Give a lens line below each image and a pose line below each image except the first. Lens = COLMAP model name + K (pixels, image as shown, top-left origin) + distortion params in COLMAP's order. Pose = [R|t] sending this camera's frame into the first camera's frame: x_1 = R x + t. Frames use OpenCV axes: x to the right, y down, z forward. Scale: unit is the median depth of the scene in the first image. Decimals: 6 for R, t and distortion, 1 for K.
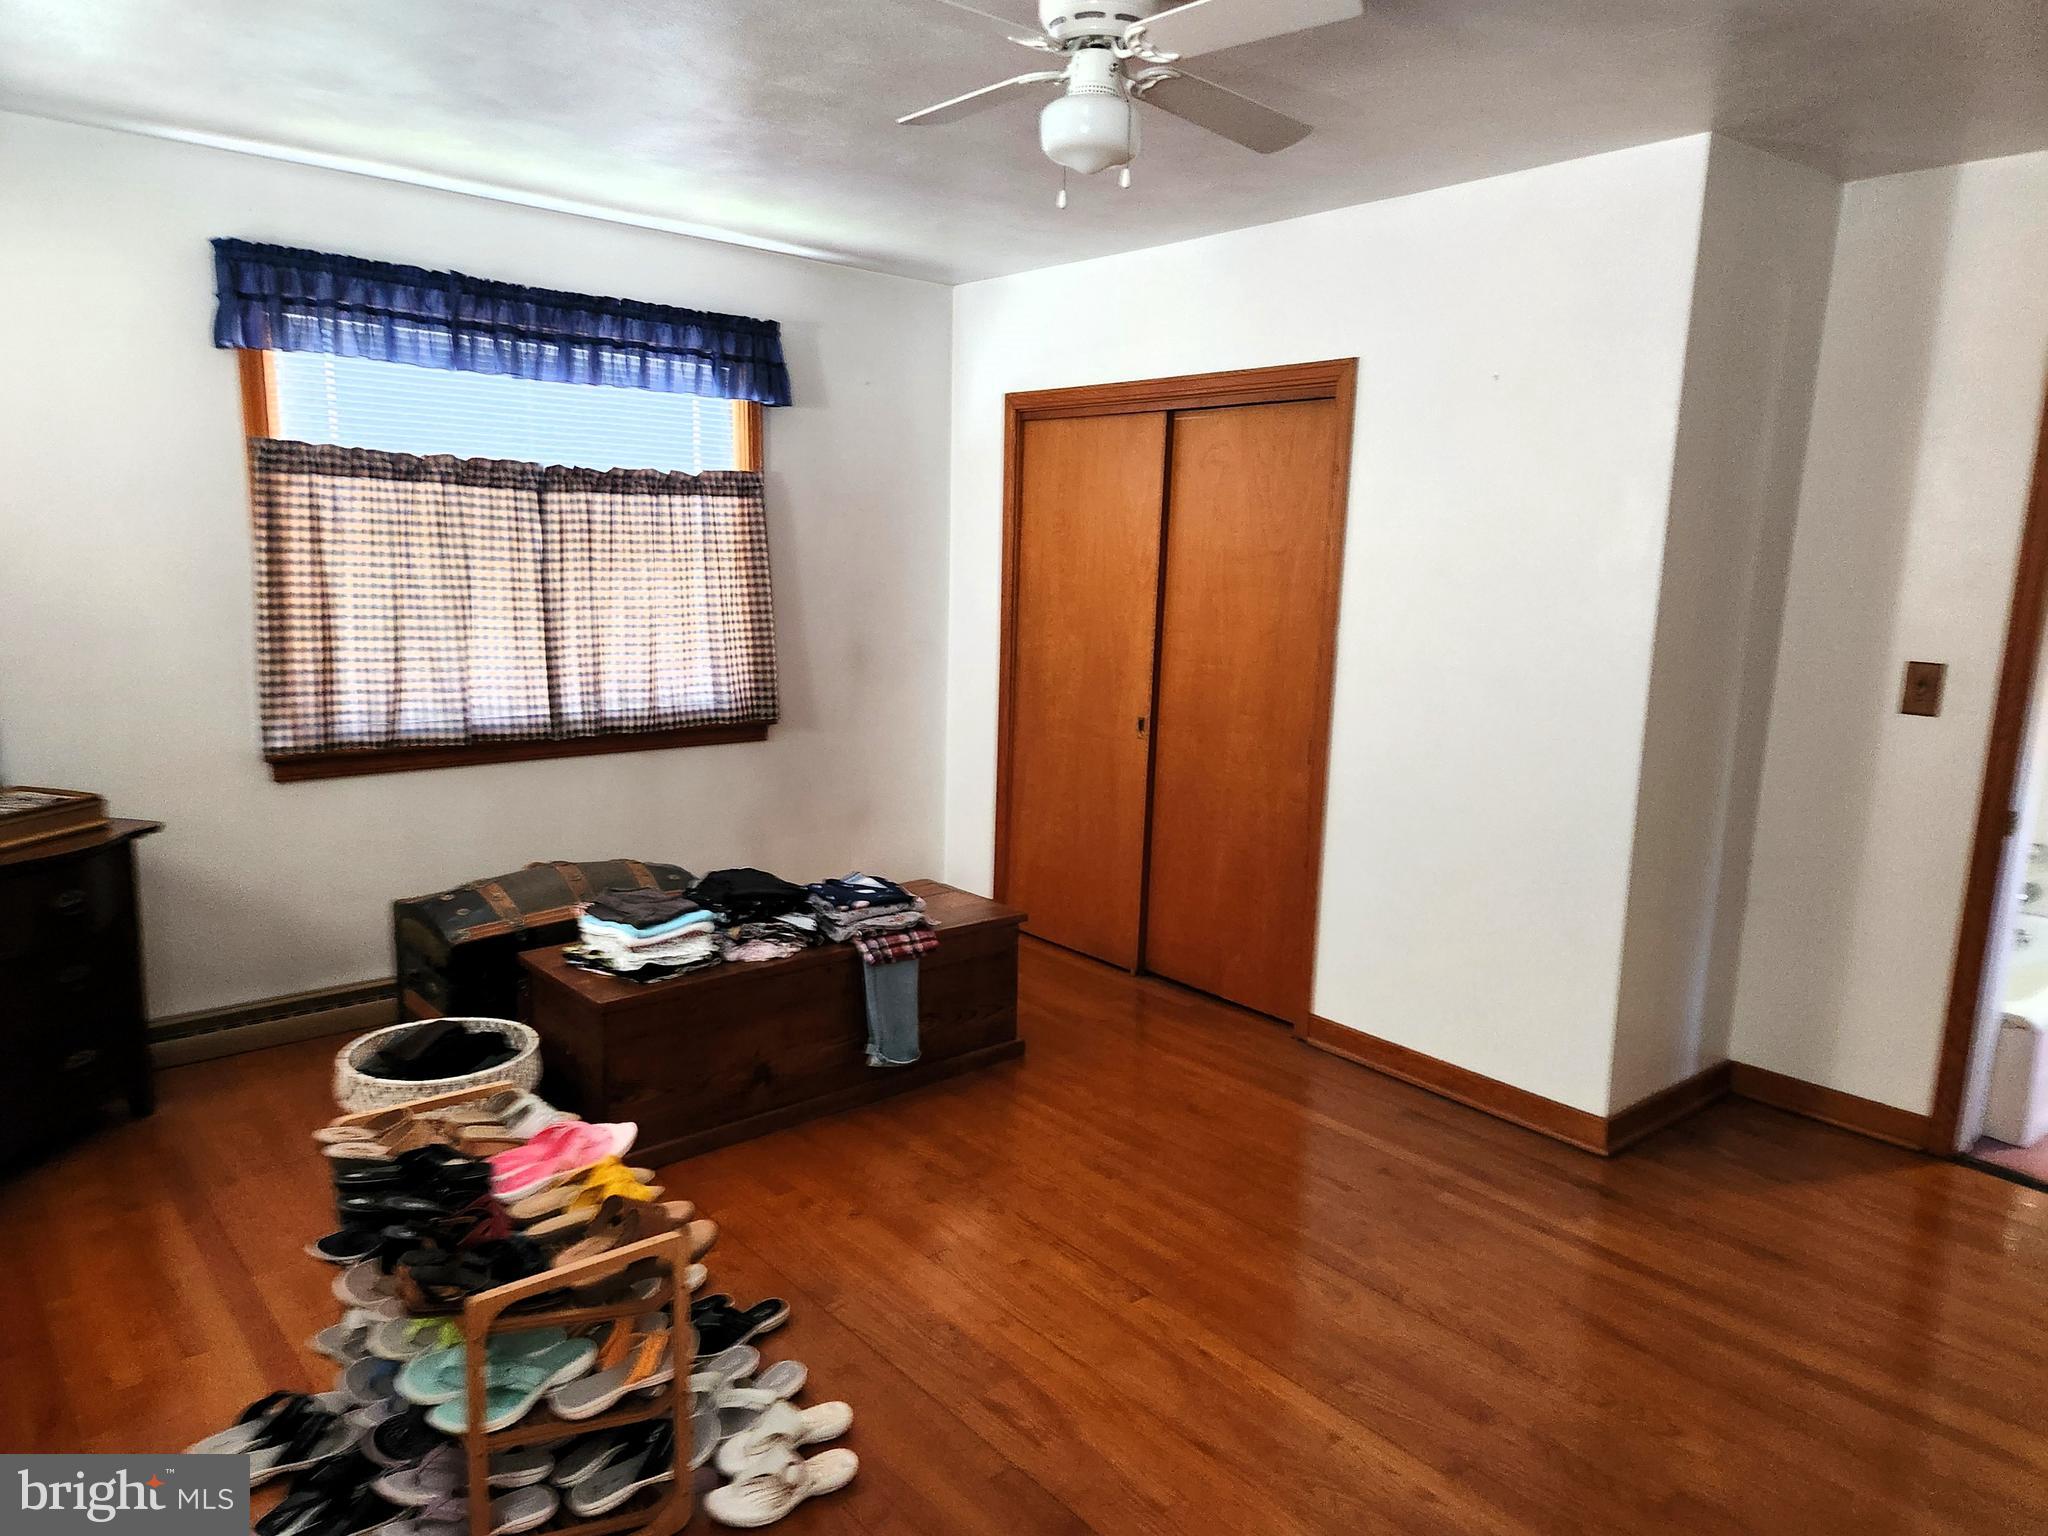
lens RADIAL K [[1356.8, 0, 1003.9], [0, 1356.8, 769.6], [0, 0, 1]] dist [0.109274, -0.085435]
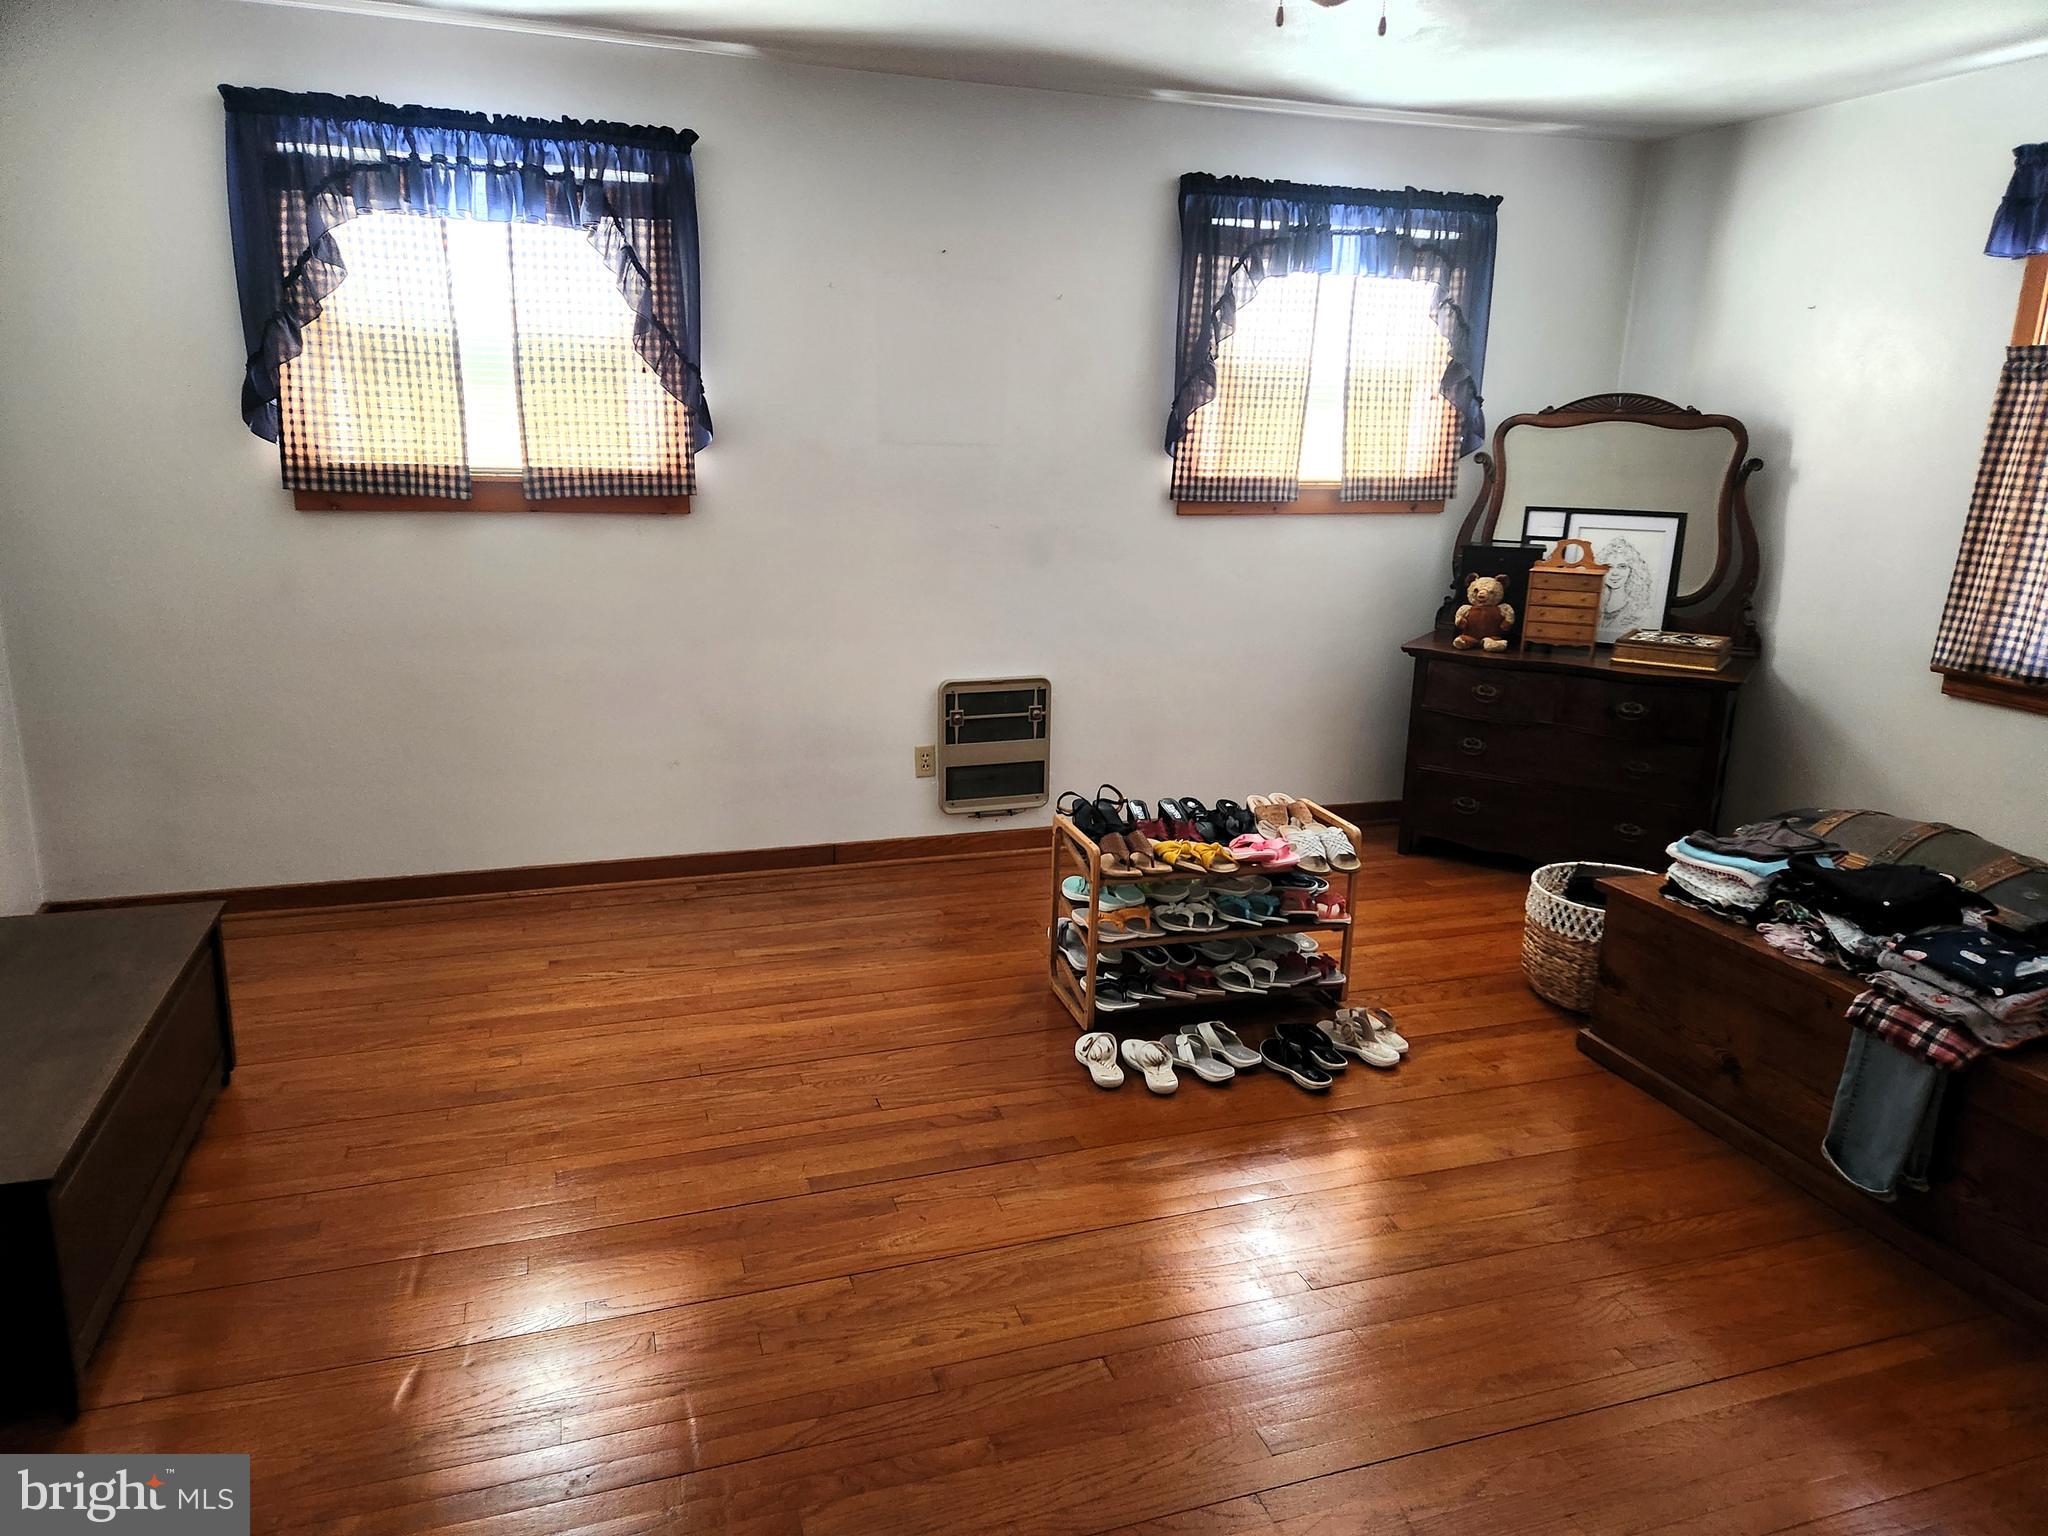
lens RADIAL K [[1356.8, 0, 1003.9], [0, 1356.8, 769.6], [0, 0, 1]] dist [0.109274, -0.085435]
pose [[-0.362872, 0.207485, -0.908446, 0.712818], [-0.187291, 0.938762, 0.289220, -0.112070], [0.912823, 0.275093, -0.301791, 0.786340]]
